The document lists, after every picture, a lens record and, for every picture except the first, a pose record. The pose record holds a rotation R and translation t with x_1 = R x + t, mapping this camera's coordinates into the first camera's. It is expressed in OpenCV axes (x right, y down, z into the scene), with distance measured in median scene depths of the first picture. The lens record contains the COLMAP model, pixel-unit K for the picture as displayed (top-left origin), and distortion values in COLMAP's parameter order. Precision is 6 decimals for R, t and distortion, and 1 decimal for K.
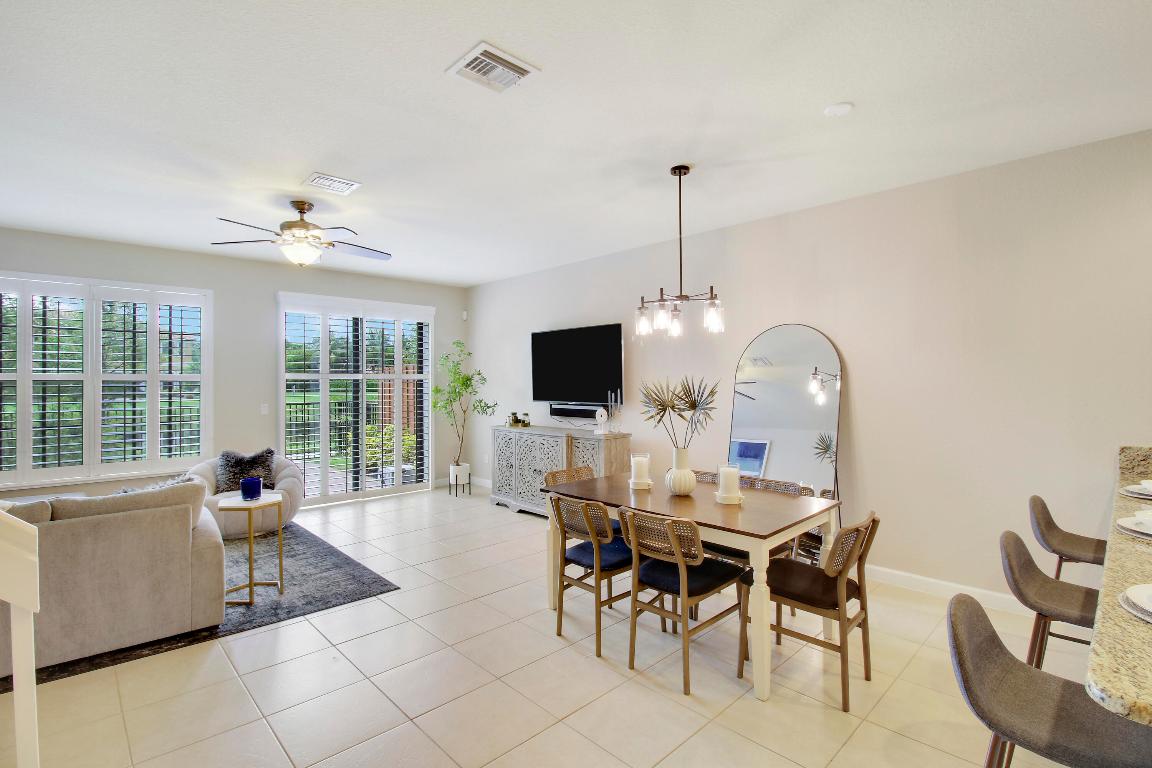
lens RADIAL K [[533.6, 0, 582.8], [0, 533.6, 376.4], [0, 0, 1]] dist [-0.007166, -0.006063]
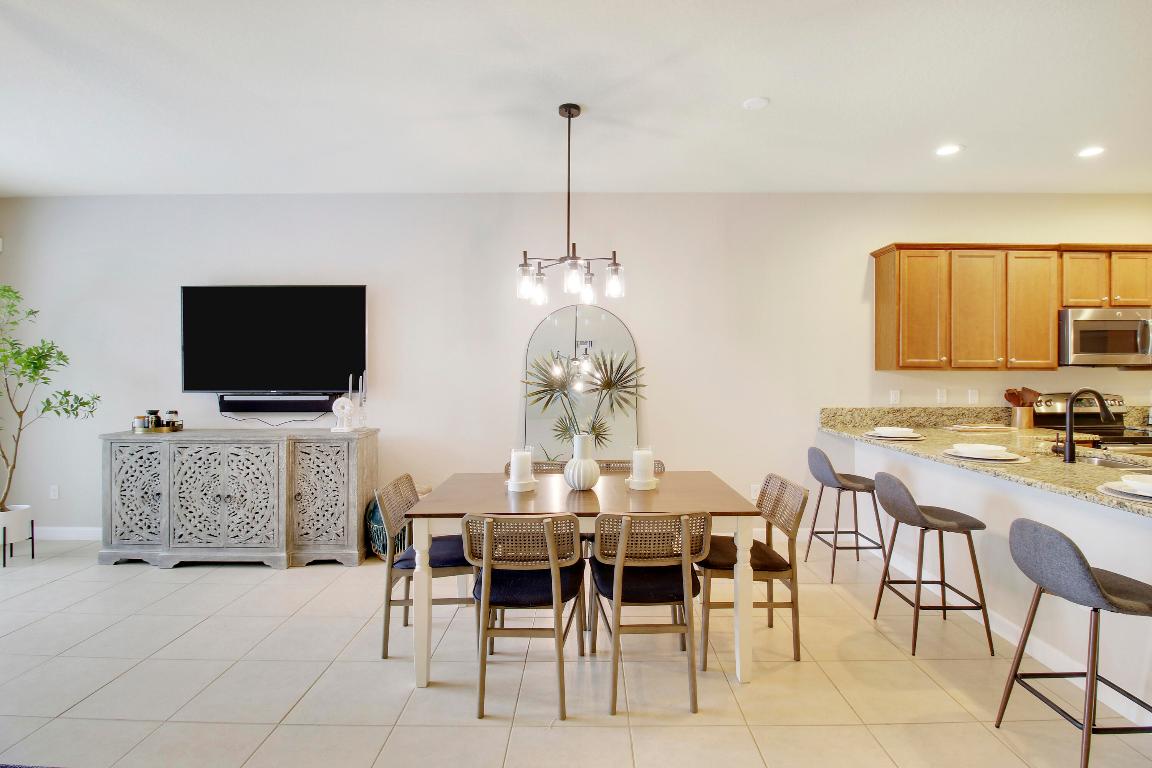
lens RADIAL K [[533.6, 0, 587.1], [0, 533.6, 368.5], [0, 0, 1]] dist [-0.007166, -0.006063]
pose [[0.701821, 0.005308, 0.712333, -0.254323], [-0.008348, 0.999965, 0.000773, 0.016750], [-0.712304, -0.006489, 0.701841, 0.240090]]
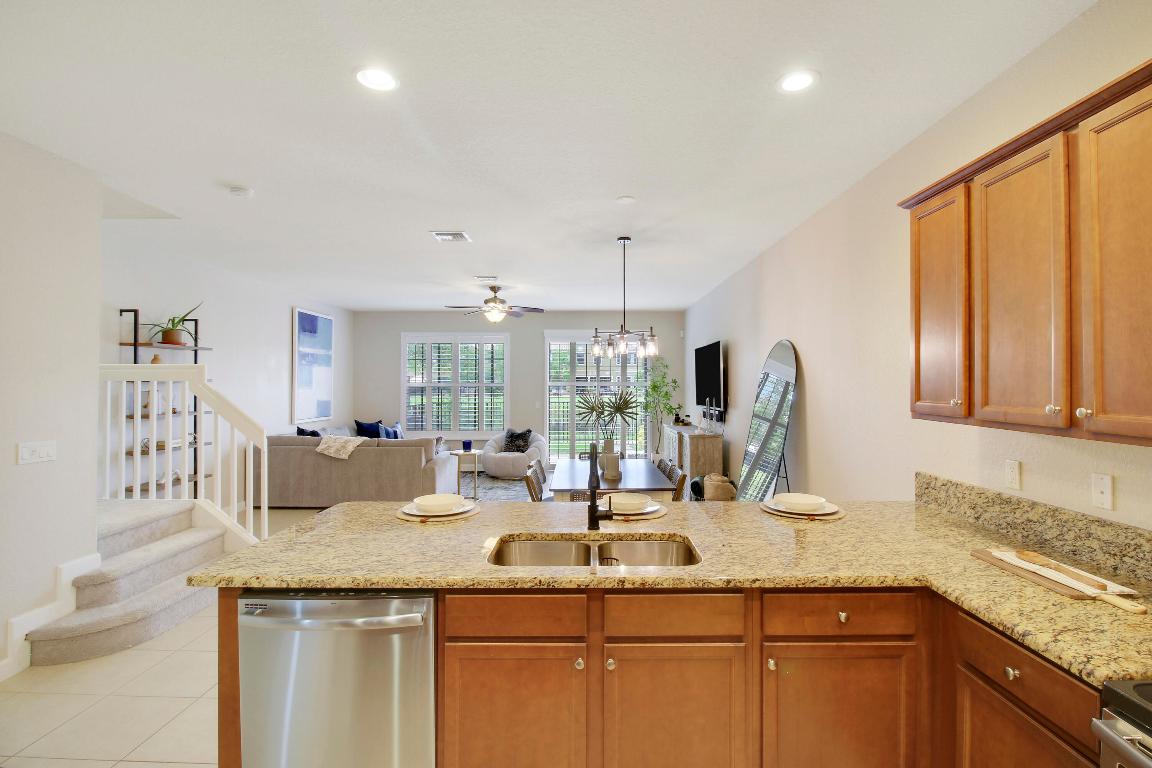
lens RADIAL K [[533.6, 0, 590.2], [0, 533.6, 377.6], [0, 0, 1]] dist [-0.007166, -0.006063]
pose [[0.721269, -0.001525, -0.692653, 0.691093], [-0.000693, 0.999995, -0.002924, -0.015792], [0.692655, 0.002589, 0.721265, -0.039742]]
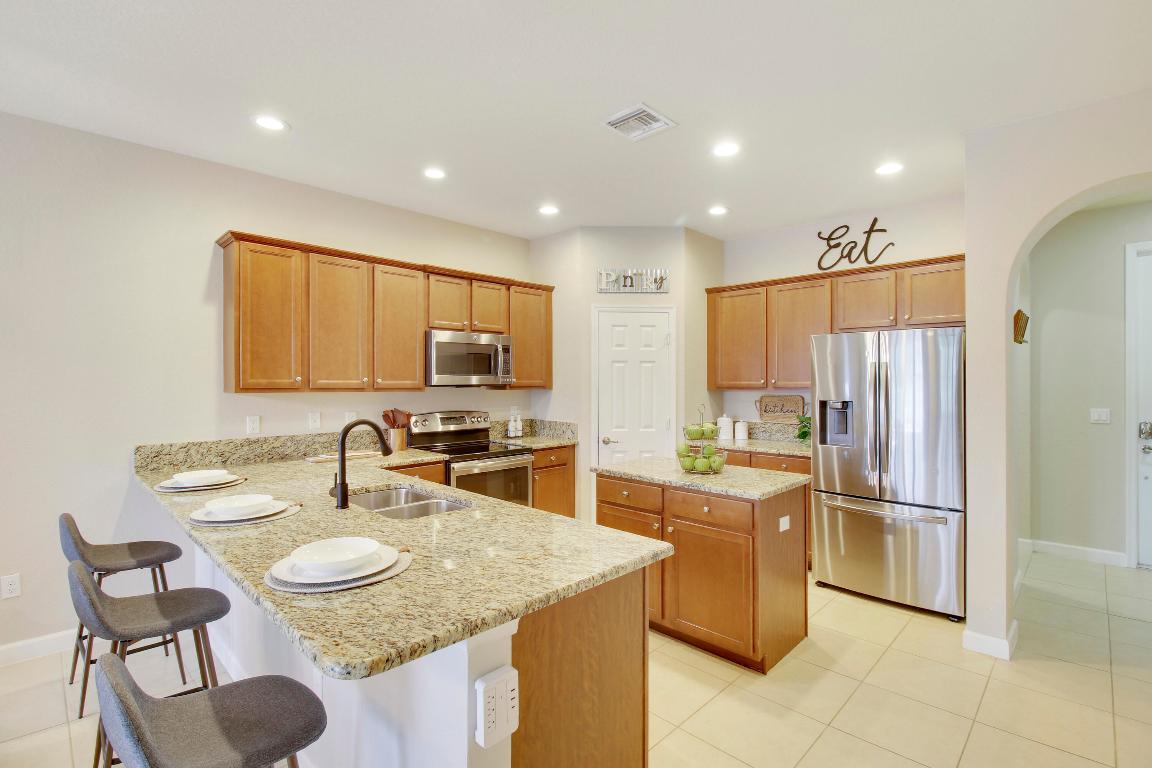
lens RADIAL K [[533.6, 0, 584.3], [0, 533.6, 379.5], [0, 0, 1]] dist [-0.007166, -0.006063]
pose [[-0.026863, 0.007585, 0.999610, -0.017712], [-0.007858, 0.999939, -0.007799, 0.002646], [-0.999608, -0.008065, -0.026802, 0.085231]]
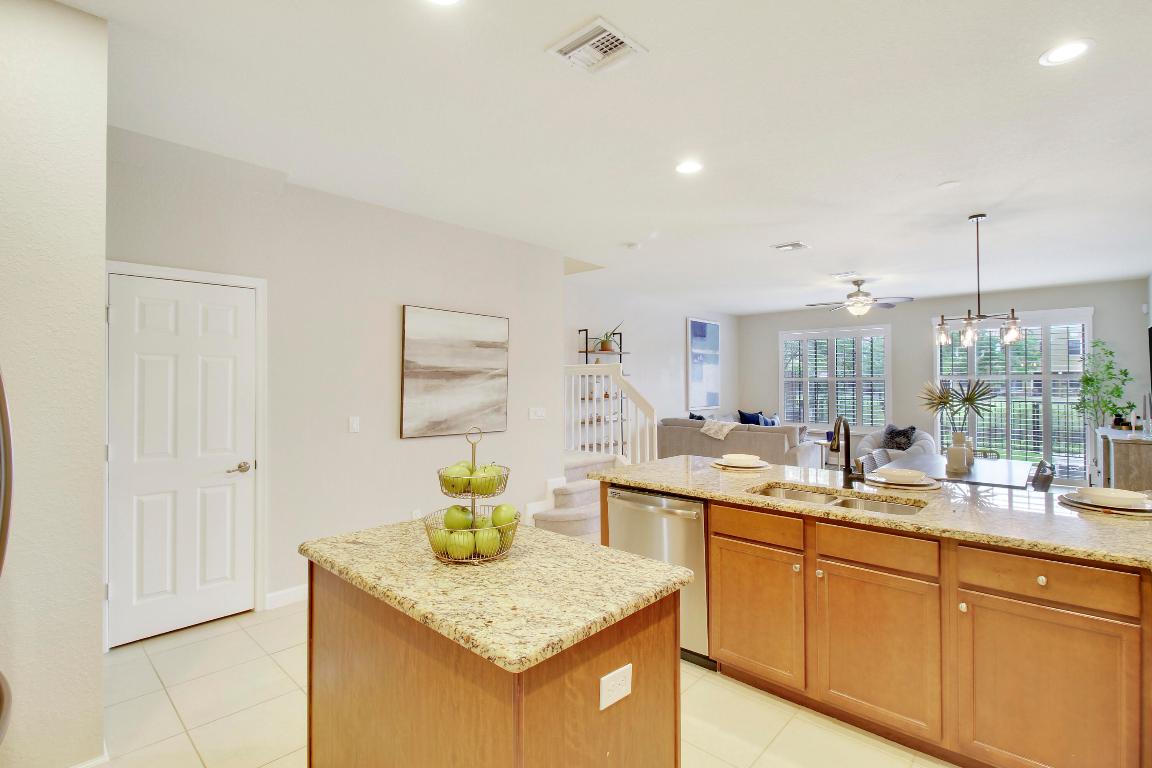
lens RADIAL K [[533.6, 0, 582.8], [0, 533.6, 375.2], [0, 0, 1]] dist [-0.007166, -0.006063]
pose [[0.056409, -0.007360, -0.998381, 0.896110], [0.008130, 0.999943, -0.006912, -0.004603], [0.998375, -0.007727, 0.056466, -0.016202]]
